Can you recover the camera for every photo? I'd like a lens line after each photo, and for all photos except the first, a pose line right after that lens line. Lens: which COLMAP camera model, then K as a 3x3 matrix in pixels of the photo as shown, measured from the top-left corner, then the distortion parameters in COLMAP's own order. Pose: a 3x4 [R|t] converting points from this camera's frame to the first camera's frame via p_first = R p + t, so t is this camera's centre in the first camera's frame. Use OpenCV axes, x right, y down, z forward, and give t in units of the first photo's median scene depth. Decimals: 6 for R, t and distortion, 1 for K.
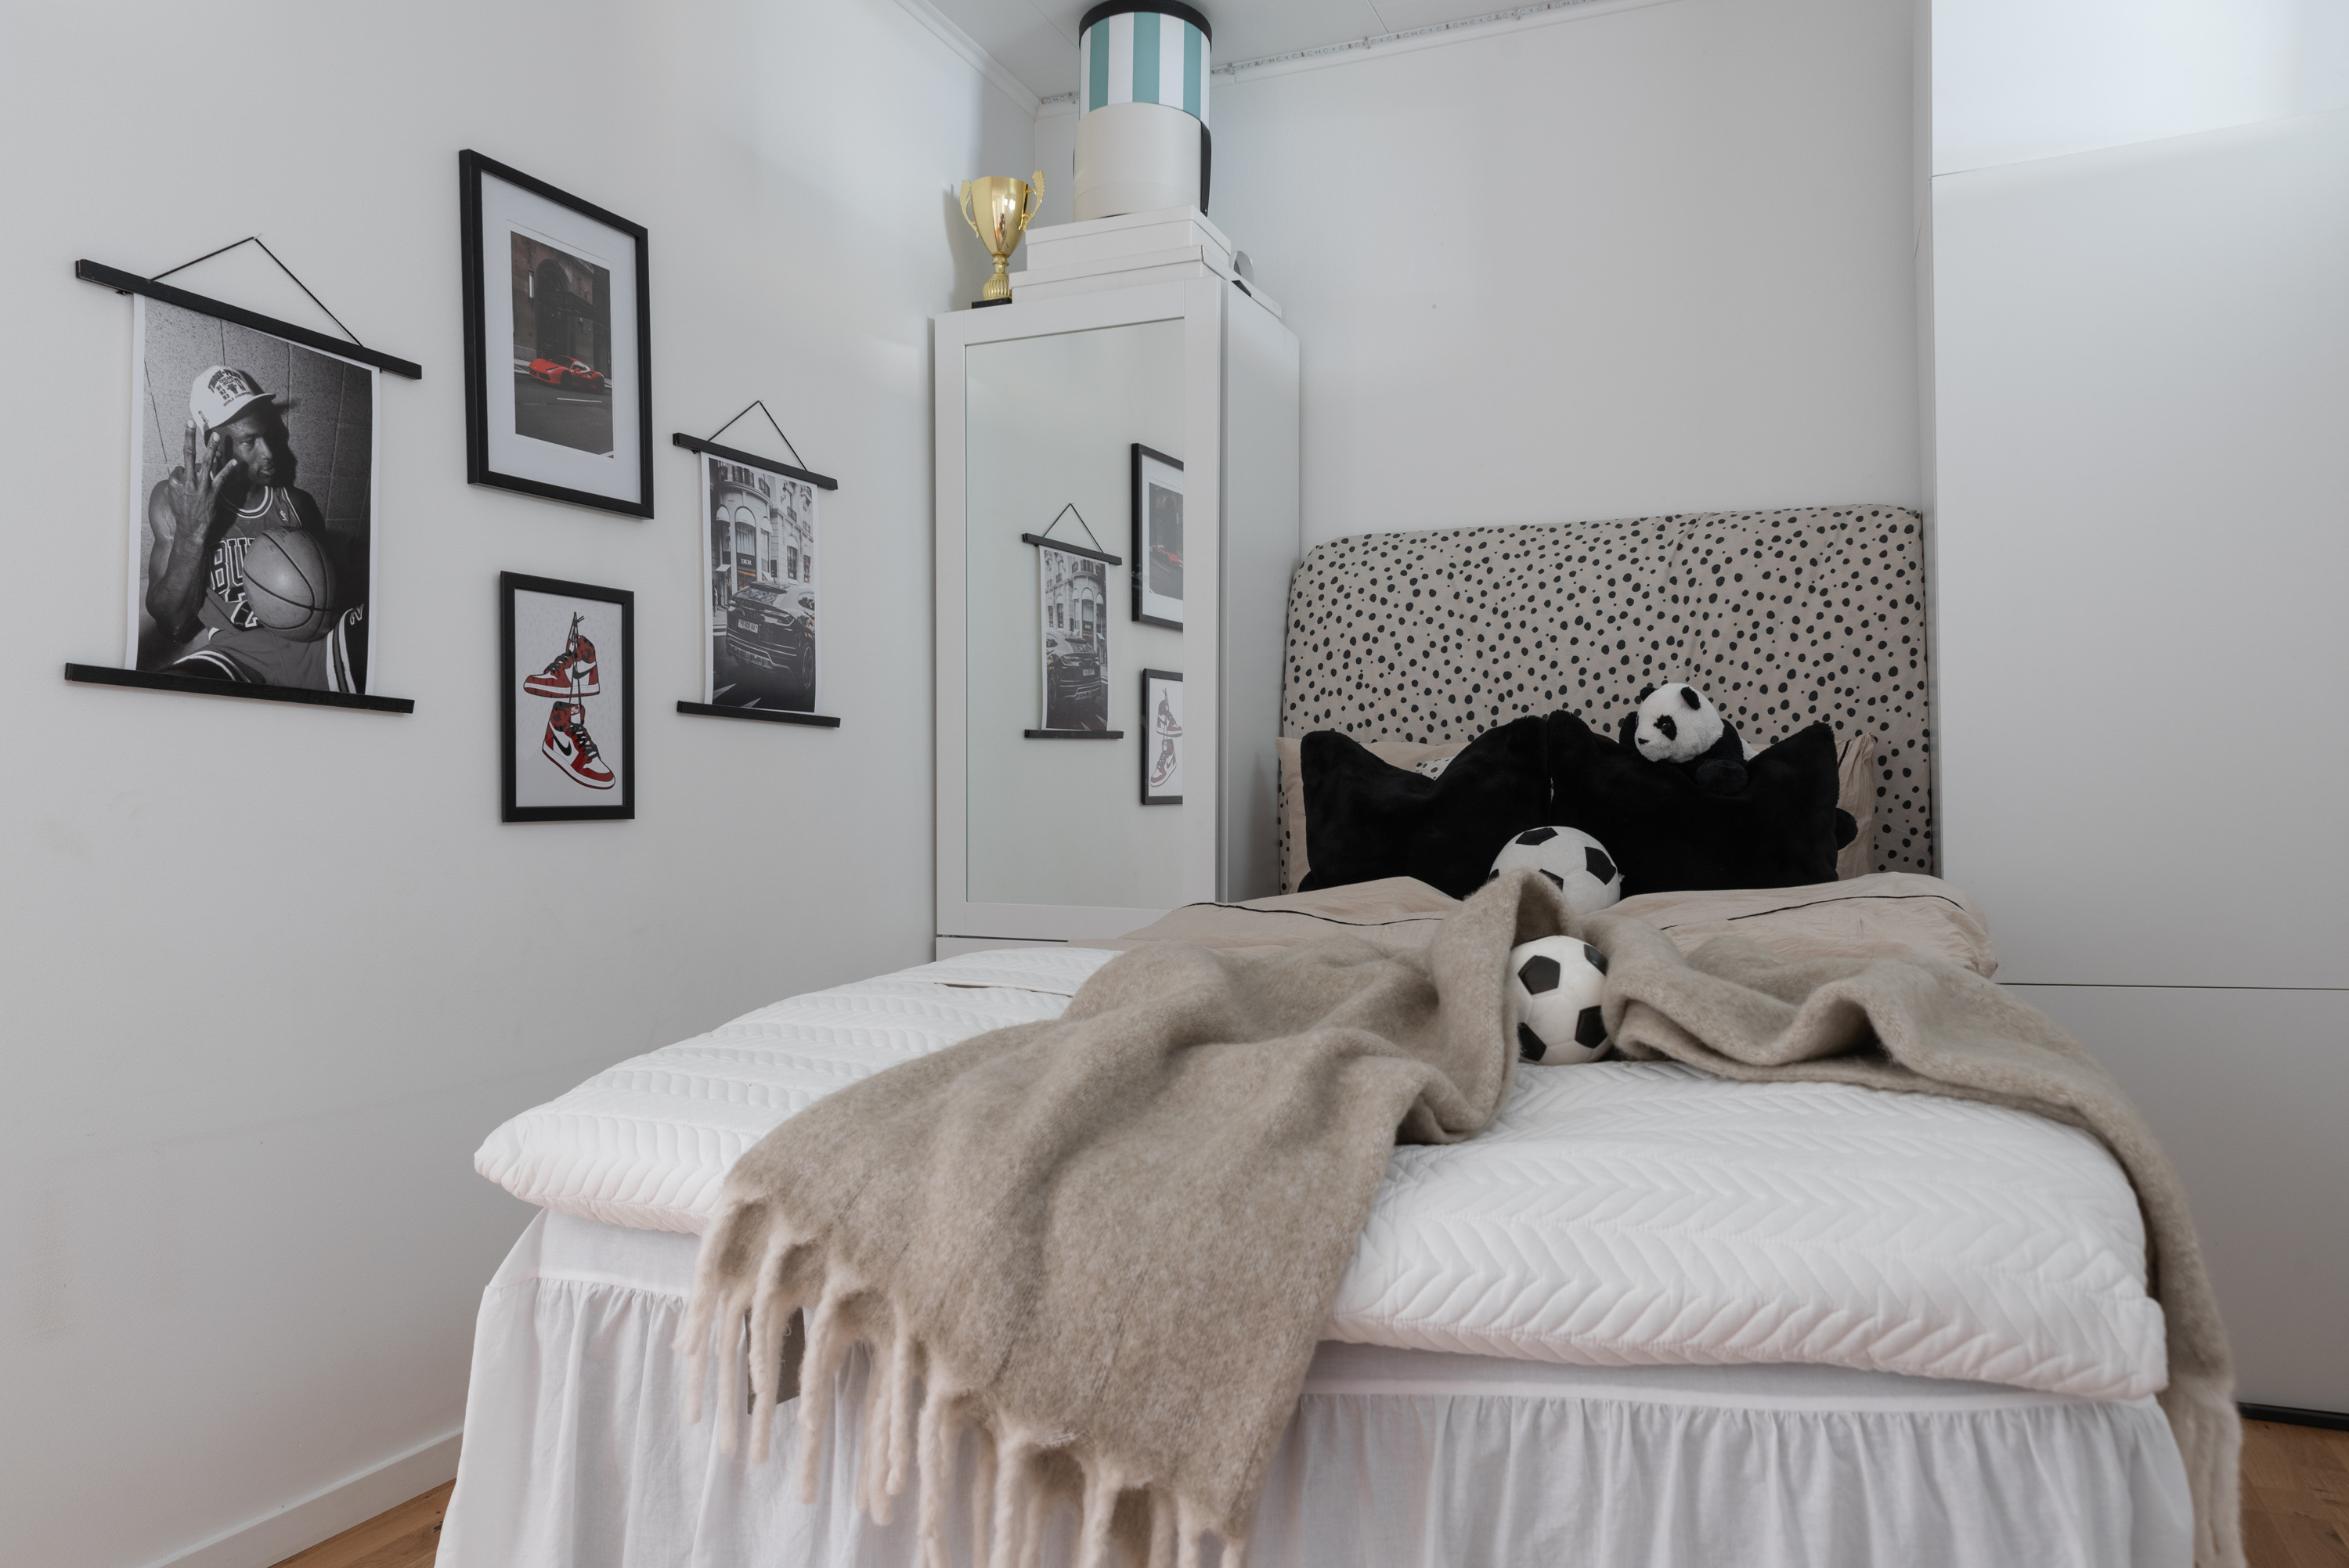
lens RADIAL K [[1647.9, 0, 1173.4], [0, 1647.9, 684.7], [0, 0, 1]] dist [-0.000340, 0.000368]
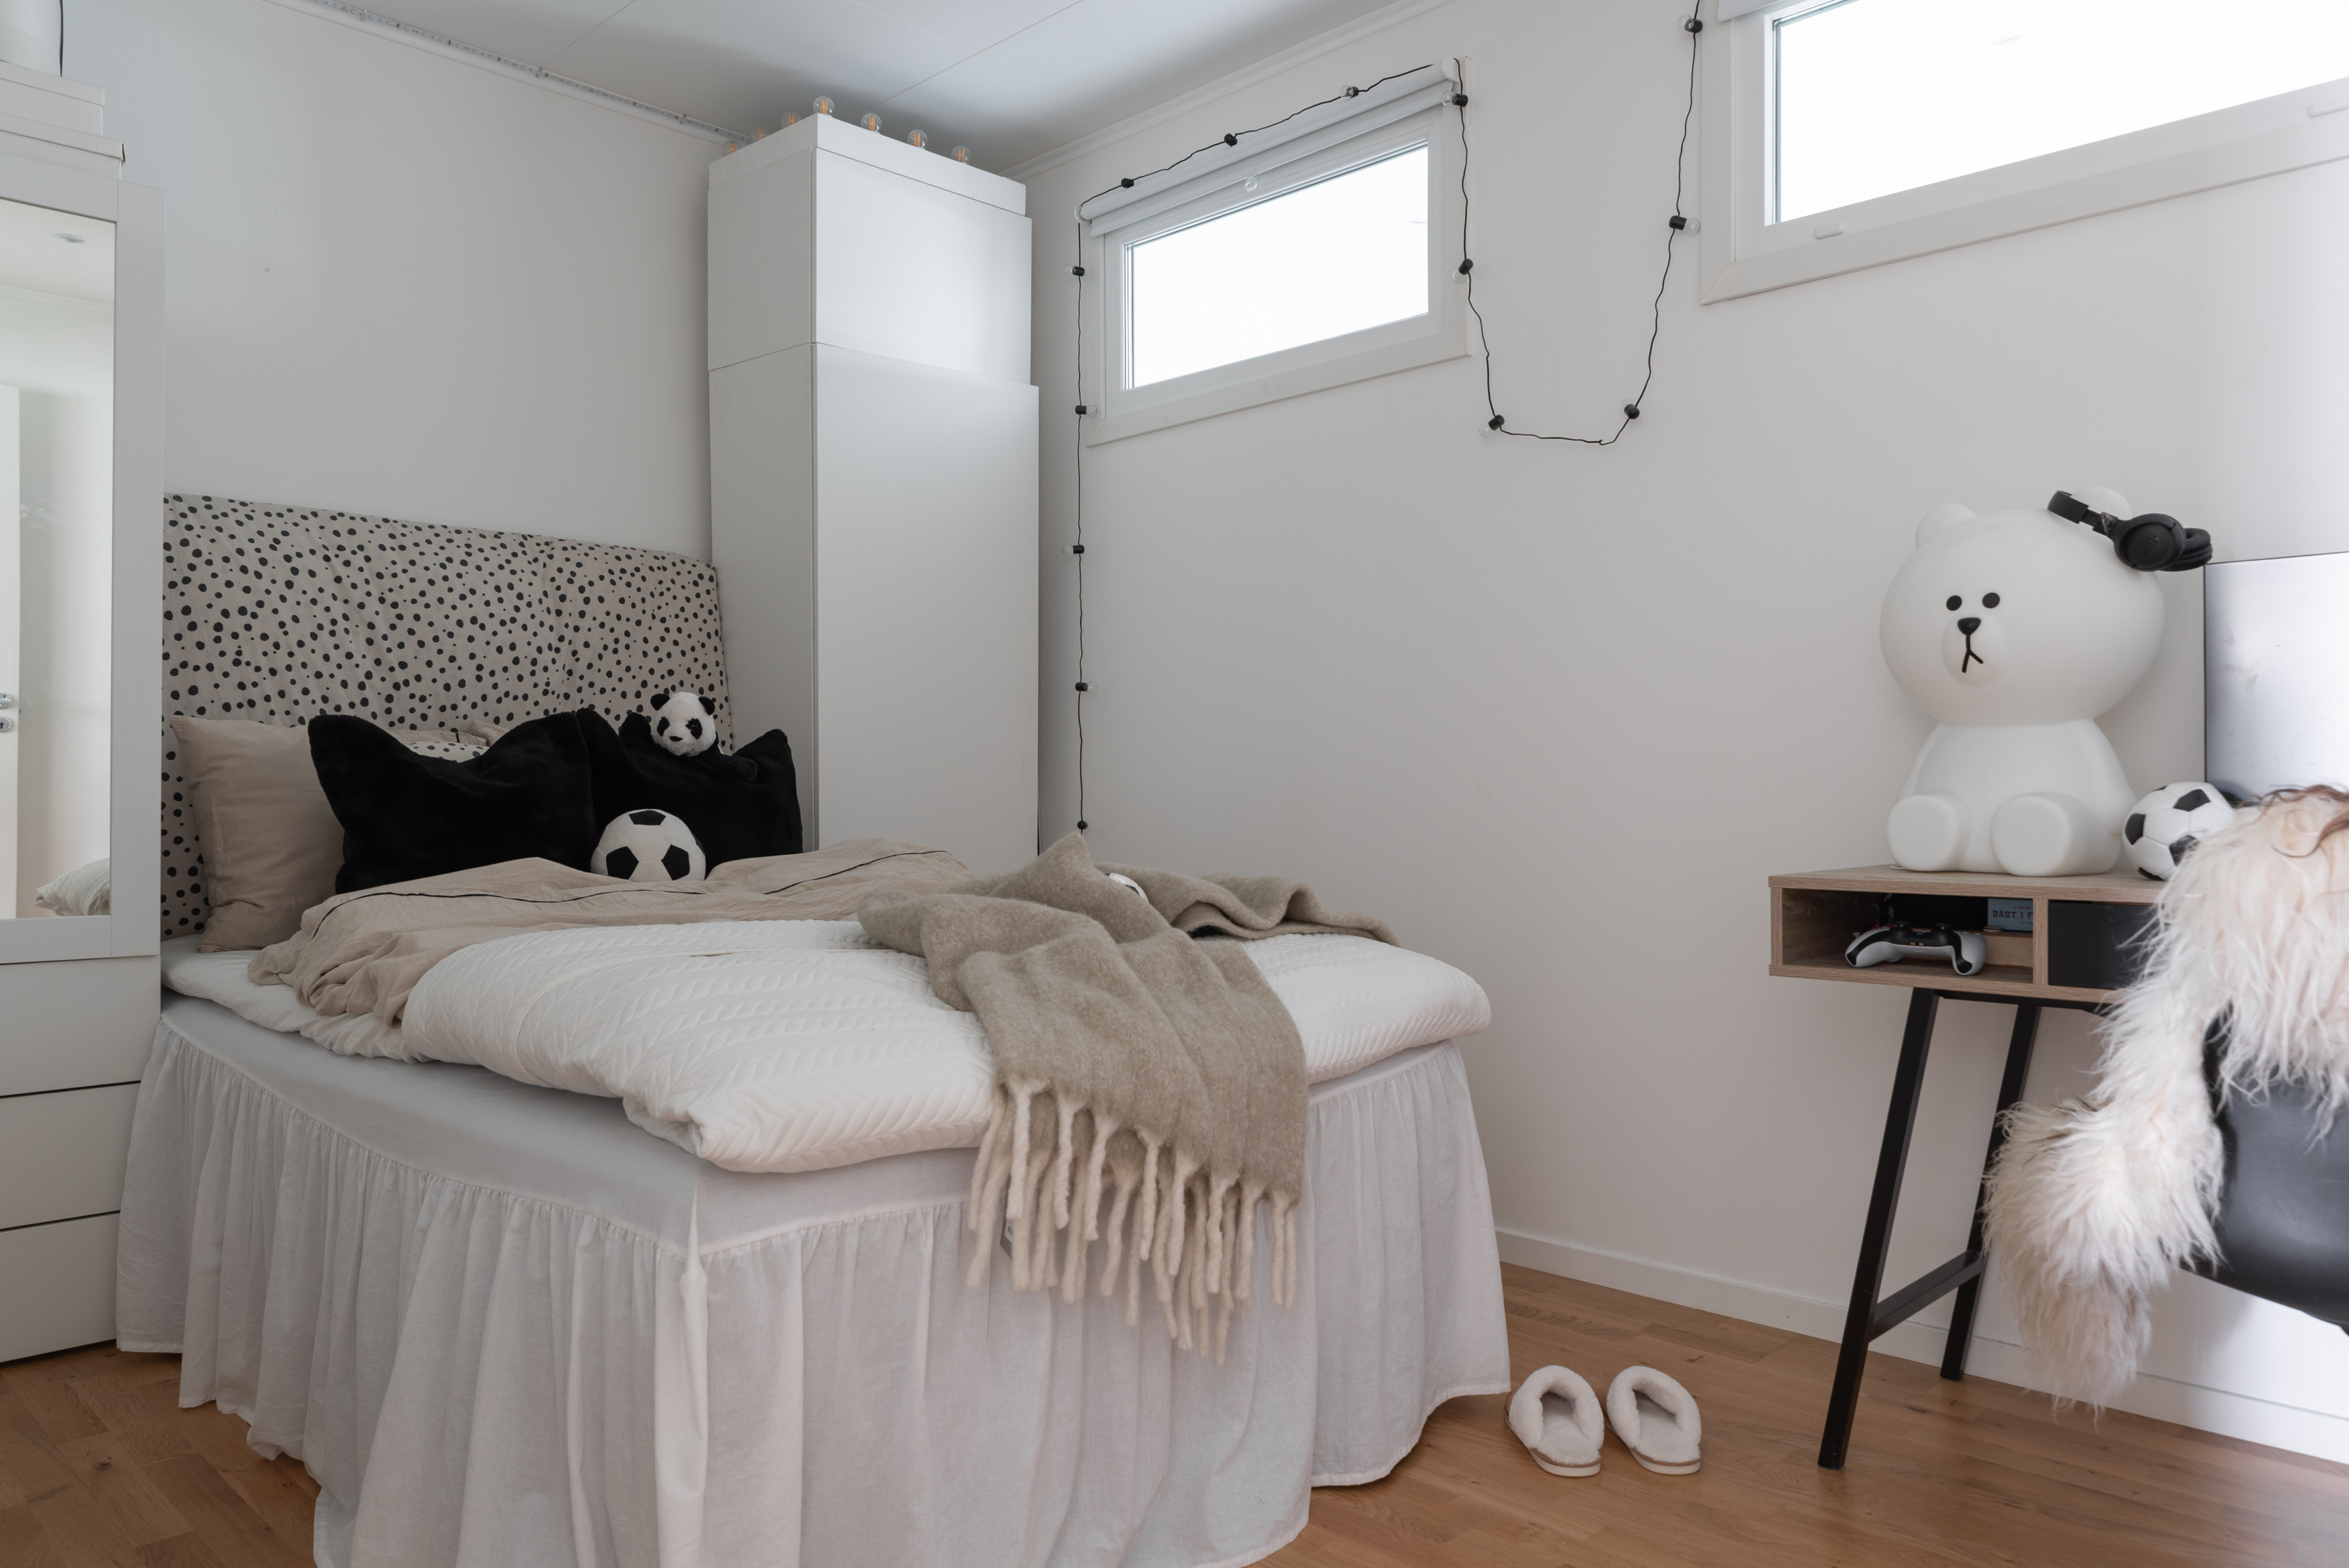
lens RADIAL K [[1596.1, 0, 1174.5], [0, 1596.1, 784.0], [0, 0, 1]] dist [0.005260, 0.003615]
pose [[0.355660, 0.009884, 0.934563, -0.561195], [-0.052362, 0.998584, 0.009366, 0.033991], [-0.933147, -0.052267, 0.355674, 0.190096]]
